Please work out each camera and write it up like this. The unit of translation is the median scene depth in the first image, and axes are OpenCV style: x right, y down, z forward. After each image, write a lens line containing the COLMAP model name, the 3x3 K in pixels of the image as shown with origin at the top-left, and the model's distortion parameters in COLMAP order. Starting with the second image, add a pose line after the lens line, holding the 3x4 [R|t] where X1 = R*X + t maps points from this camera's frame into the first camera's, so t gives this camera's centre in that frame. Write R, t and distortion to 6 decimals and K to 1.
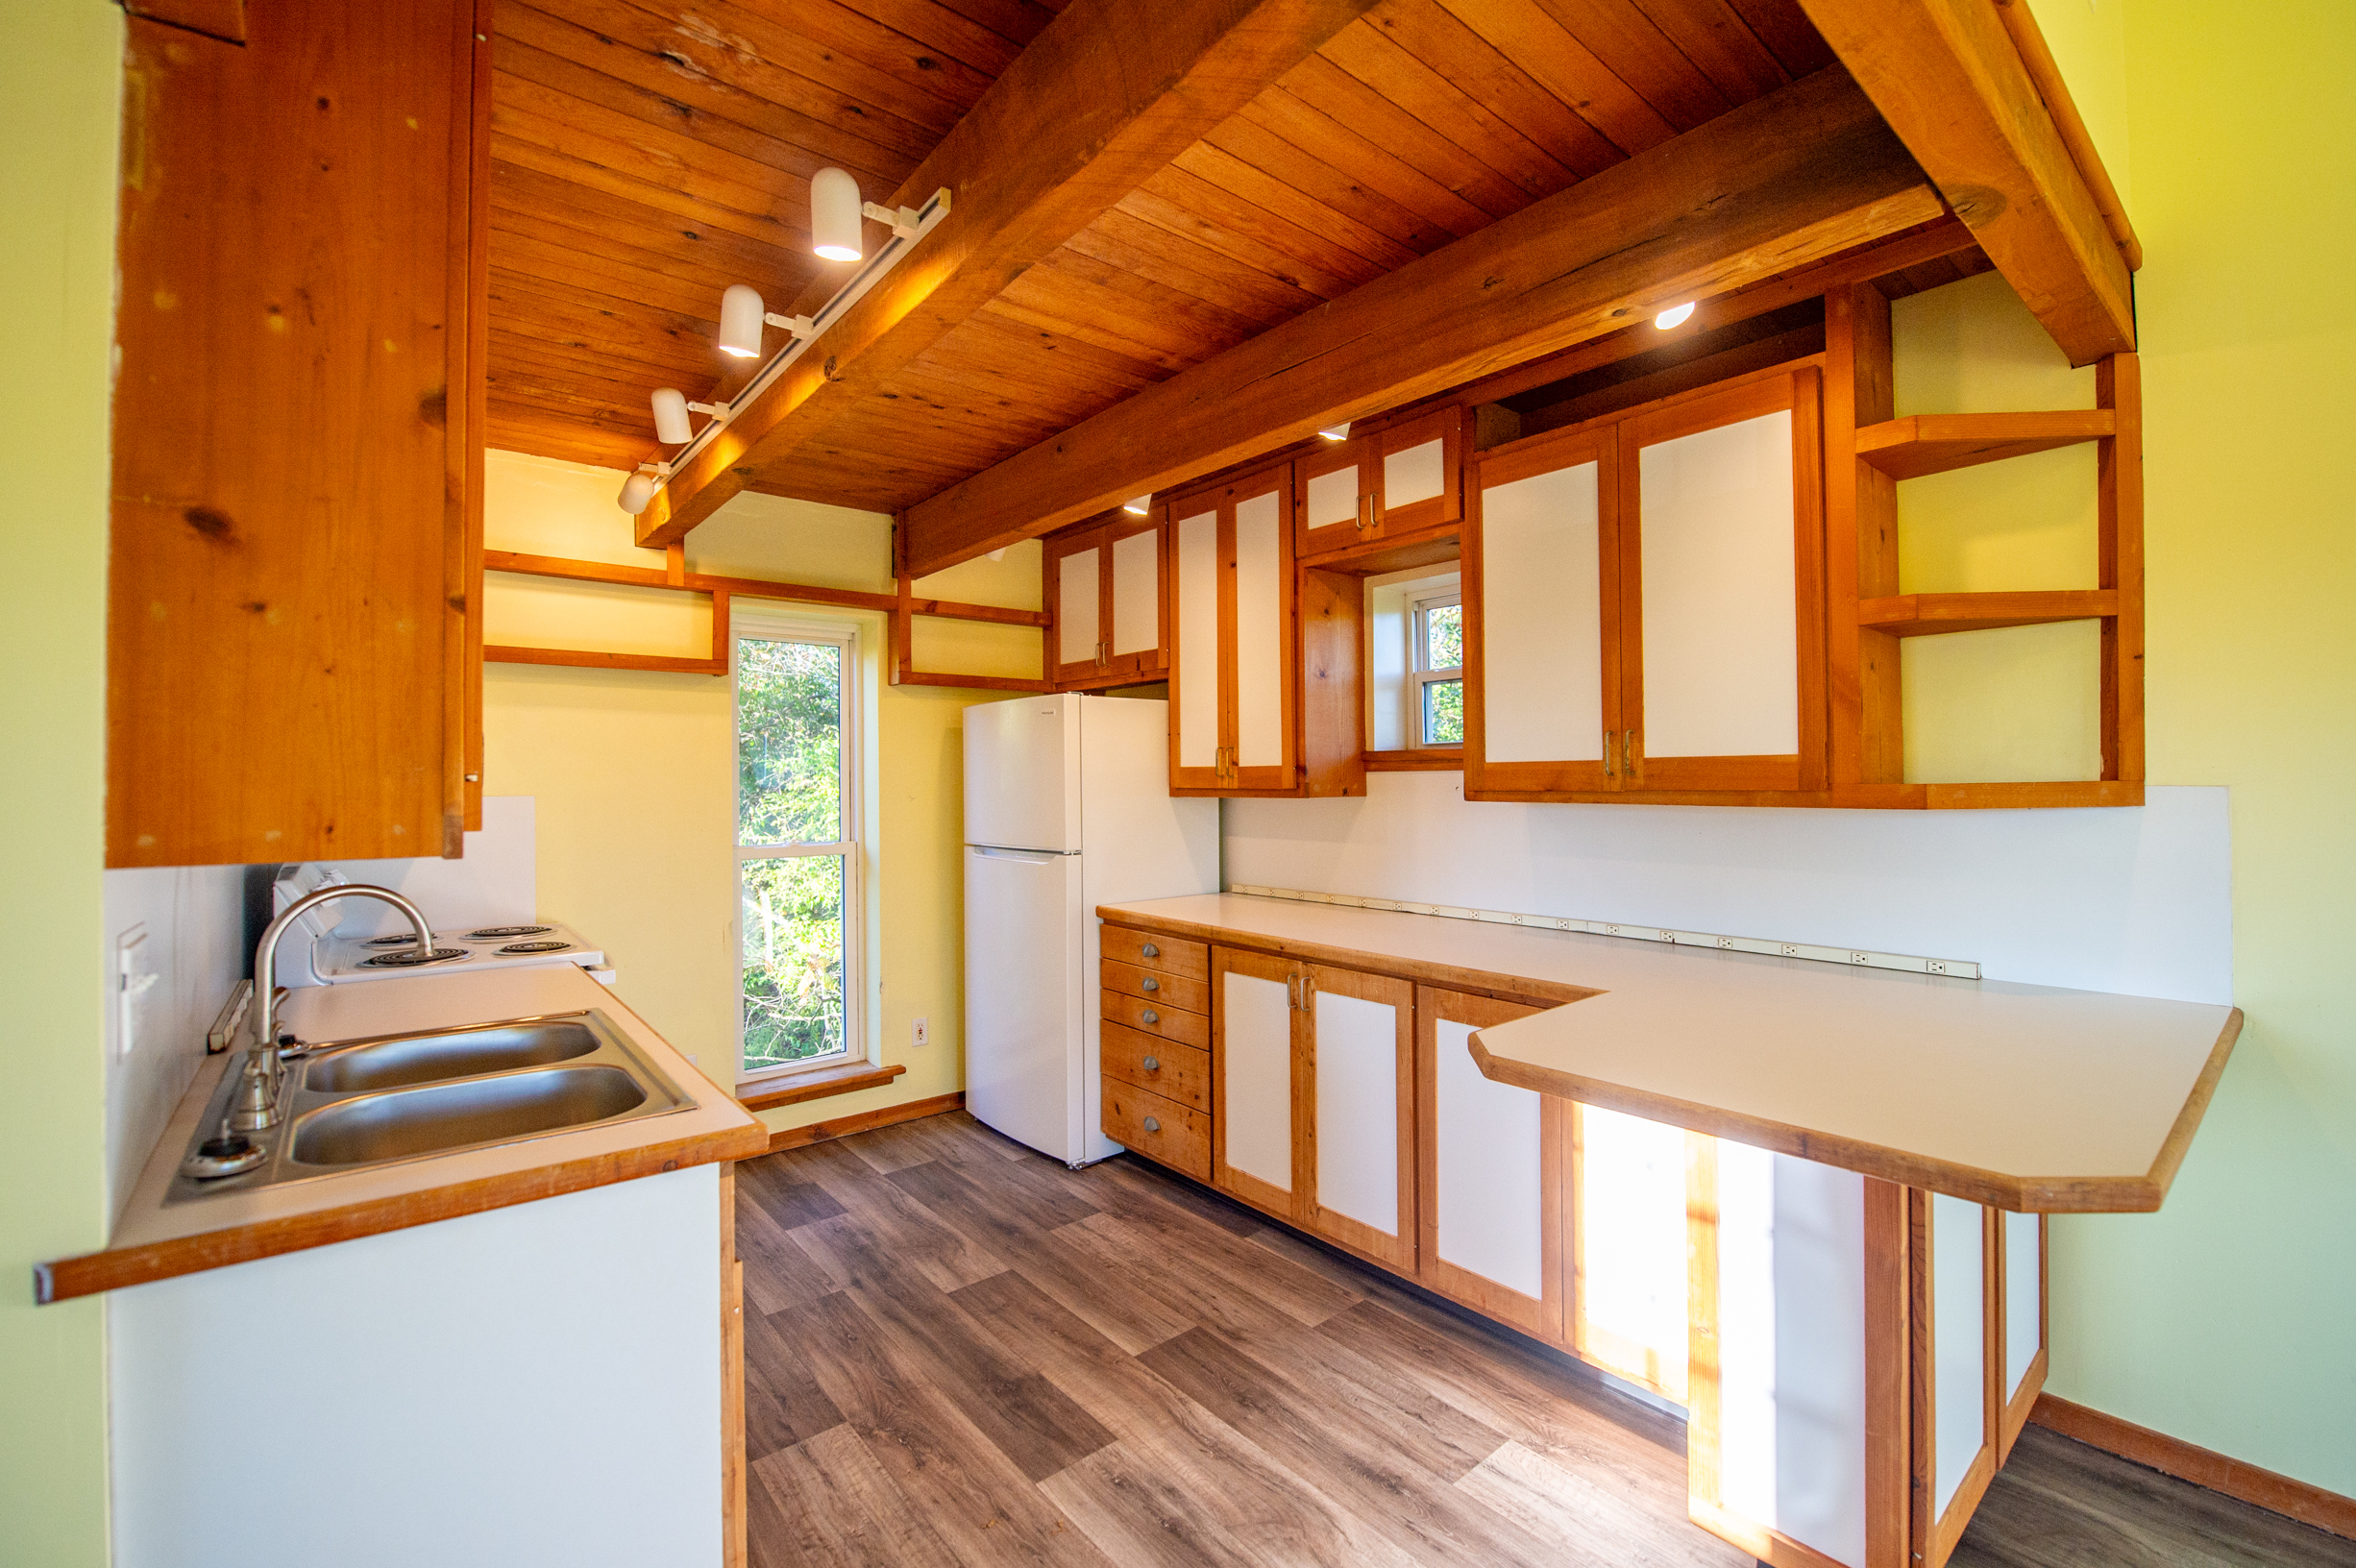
lens RADIAL K [[1051.9, 0, 1248.3], [0, 1051.9, 778.5], [0, 0, 1]] dist [-0.018921, 0.000102]
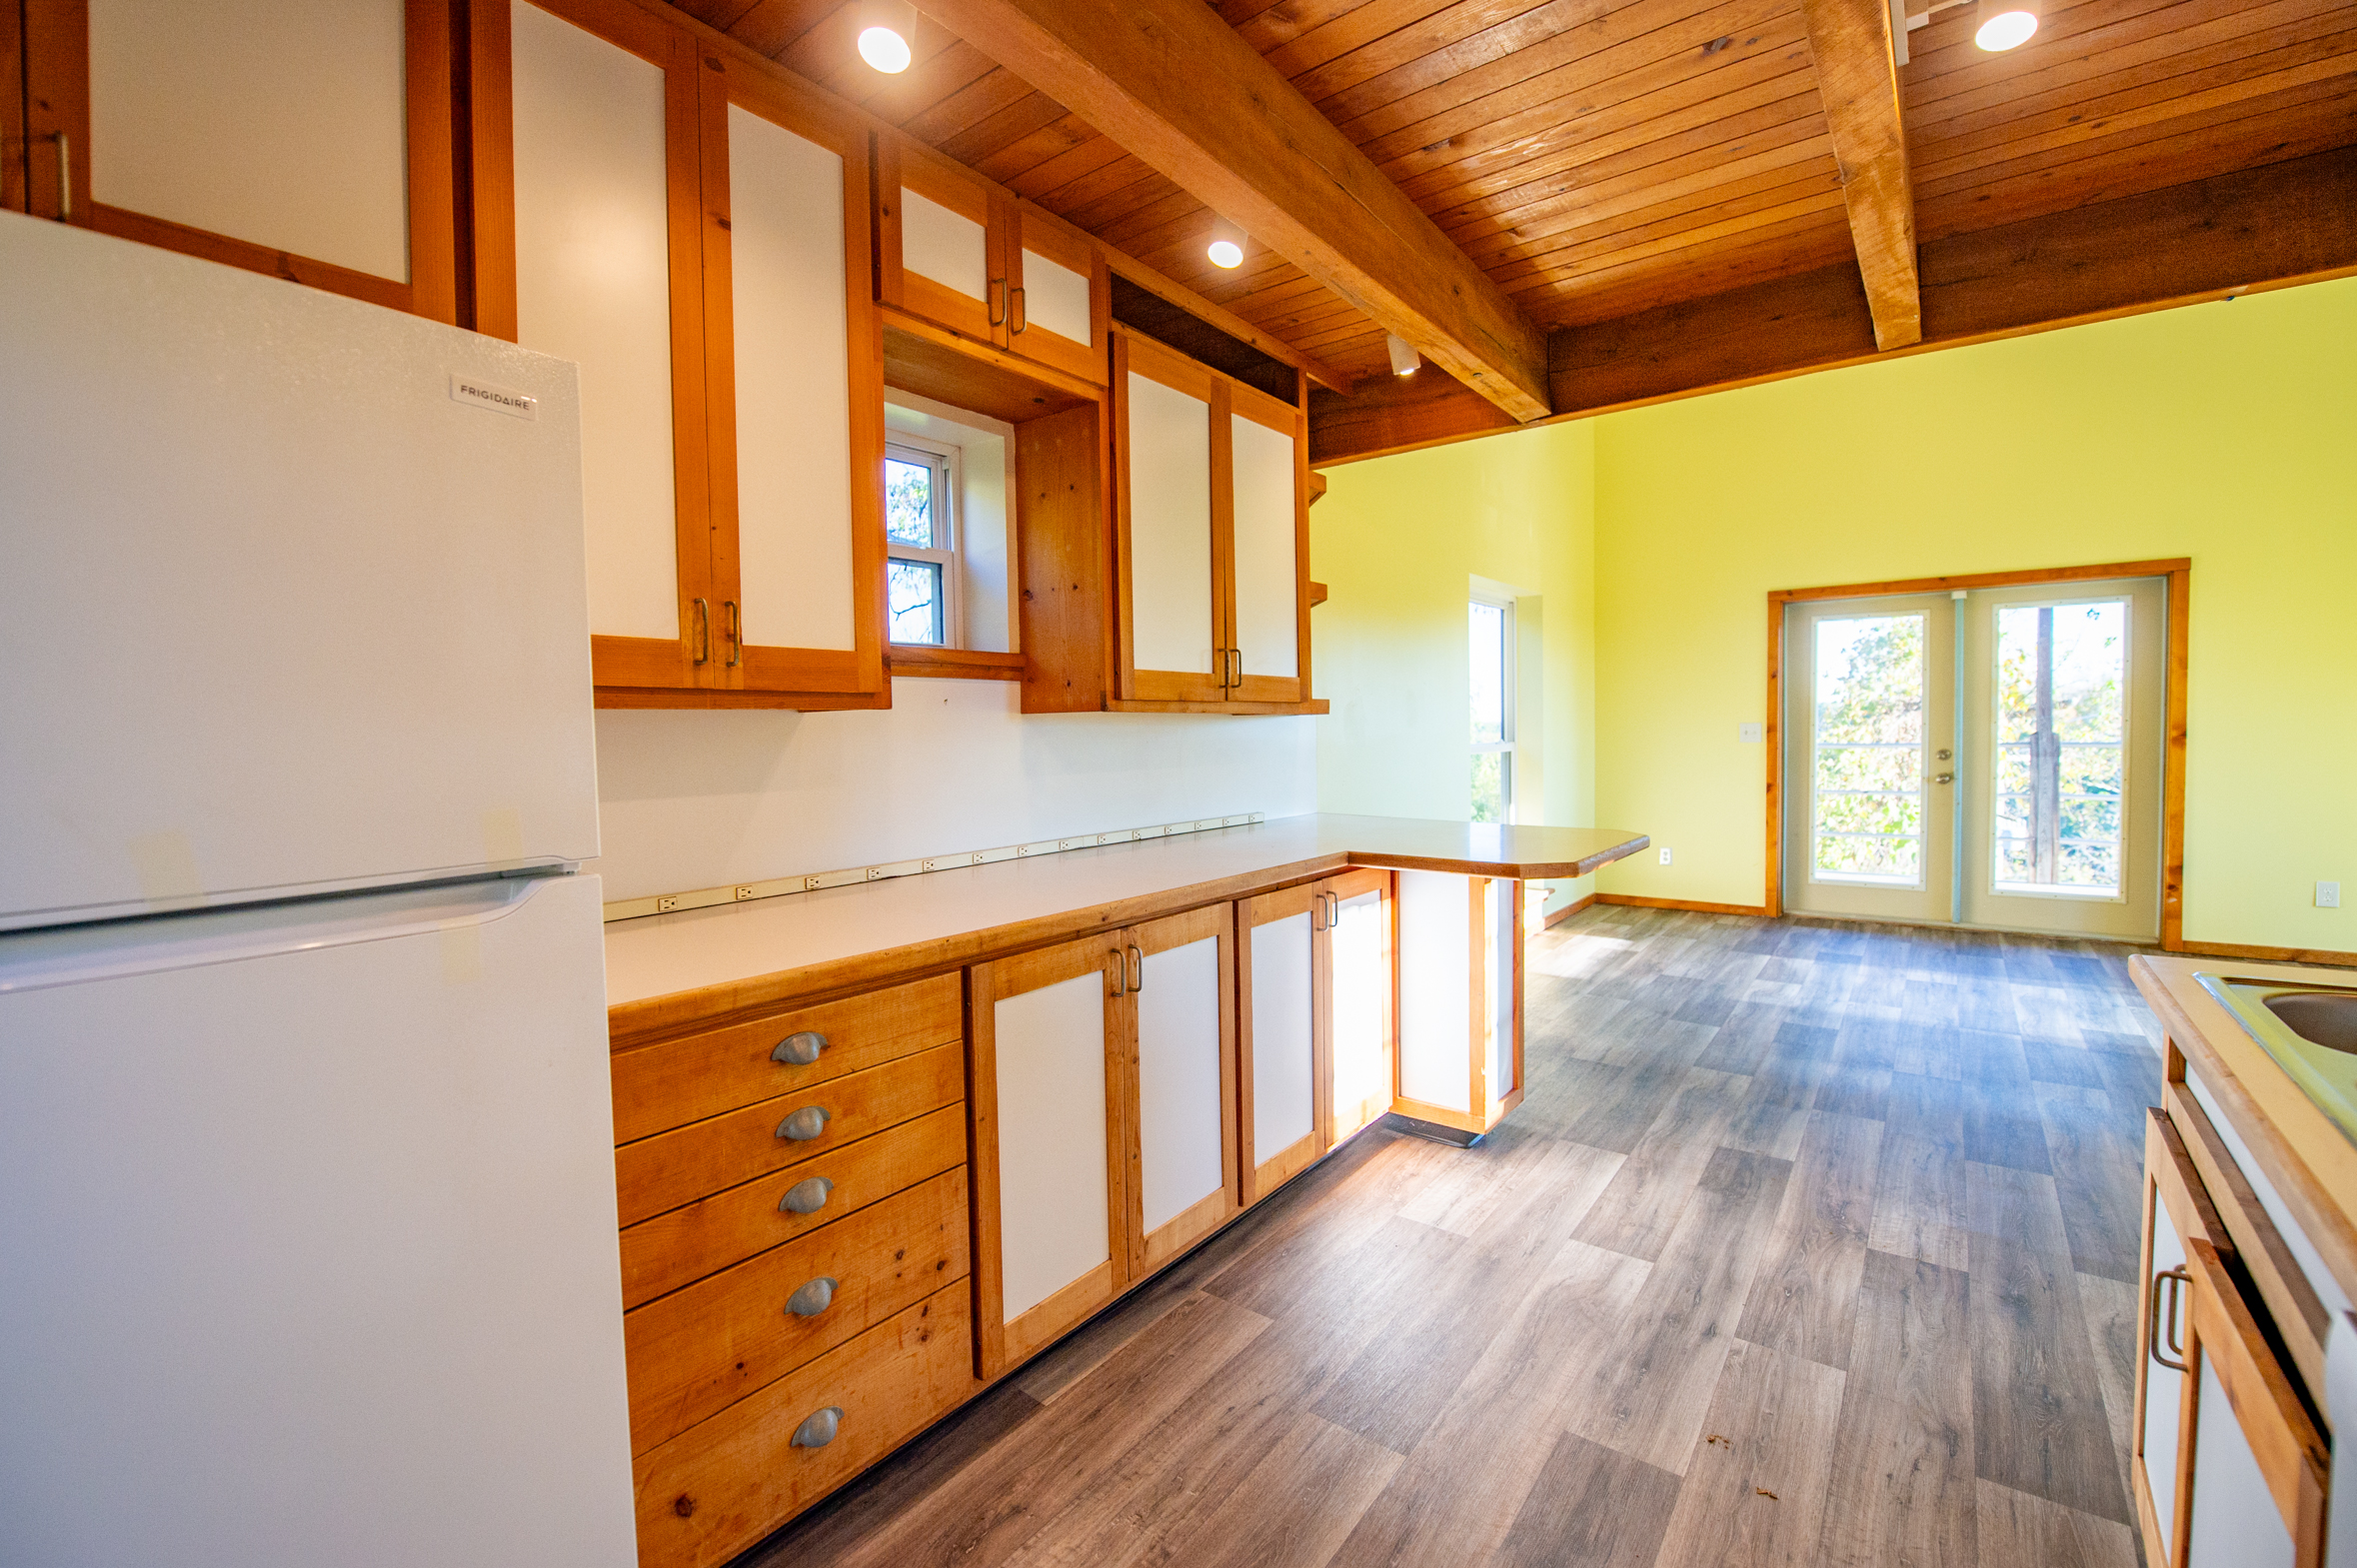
lens RADIAL K [[1015.3, 0, 1190.1], [0, 1015.3, 777.9], [0, 0, 1]] dist [-0.018151, -0.002412]
pose [[-0.216863, -0.034938, 0.975577, -0.624059], [0.016652, 0.999082, 0.039481, 0.043002], [-0.976060, 0.024807, -0.216082, 1.081934]]
